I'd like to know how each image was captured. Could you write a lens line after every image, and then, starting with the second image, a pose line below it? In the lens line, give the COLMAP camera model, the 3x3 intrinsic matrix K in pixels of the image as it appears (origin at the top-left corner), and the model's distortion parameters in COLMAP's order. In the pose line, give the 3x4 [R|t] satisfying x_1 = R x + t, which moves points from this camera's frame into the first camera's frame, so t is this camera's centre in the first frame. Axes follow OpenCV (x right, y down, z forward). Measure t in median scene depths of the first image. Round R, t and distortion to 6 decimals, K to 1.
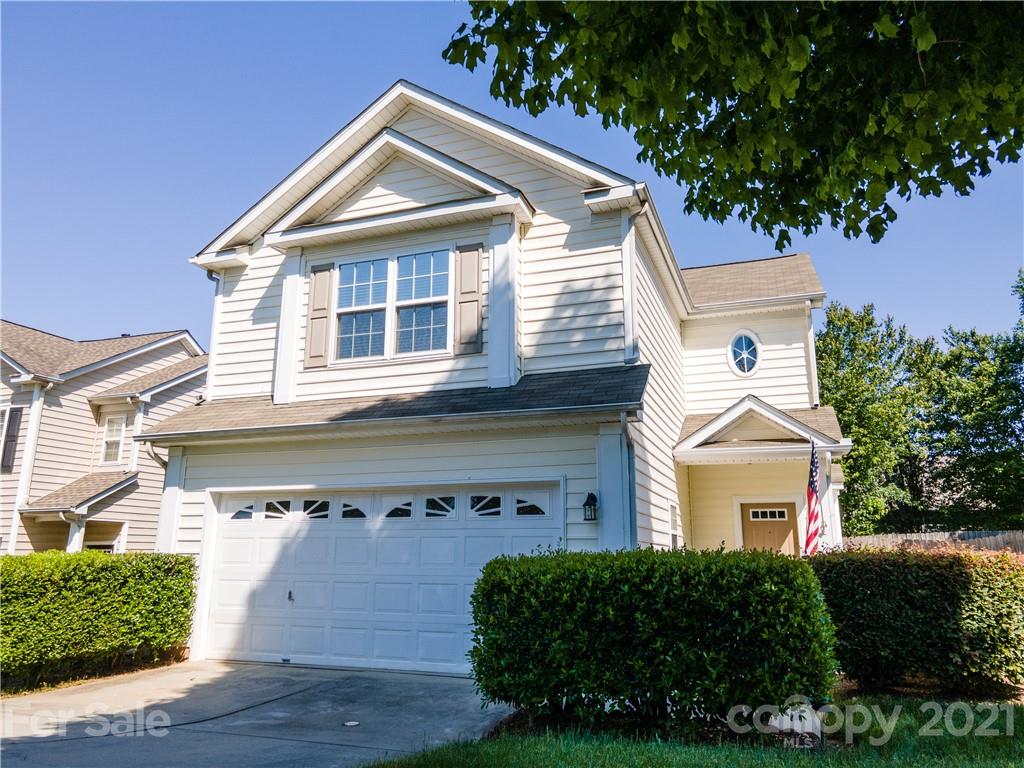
lens RADIAL K [[746.9, 0, 512.0], [0, 746.9, 384.0], [0, 0, 1]] dist [0.042461, 0.006671]
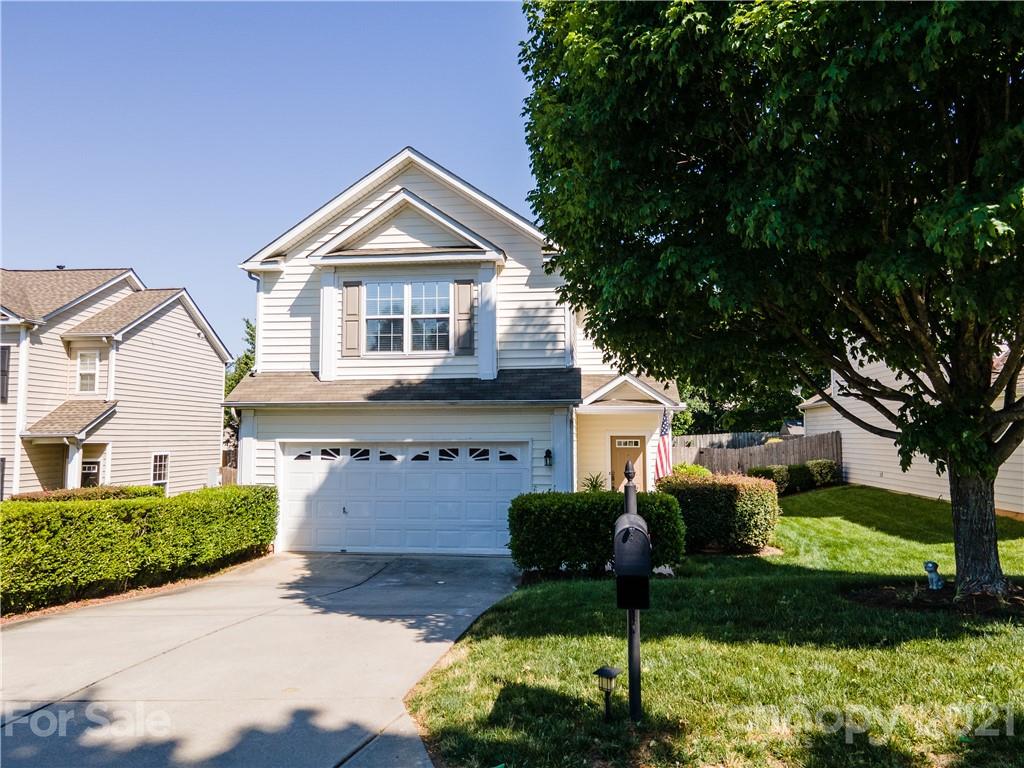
lens RADIAL K [[746.9, 0, 512.0], [0, 746.9, 384.0], [0, 0, 1]] dist [0.042461, 0.006671]
pose [[0.973281, 0.009391, 0.229425, -0.290450], [-0.045132, 0.987497, 0.151038, -0.201278], [-0.225138, -0.157356, 0.961536, -0.465737]]
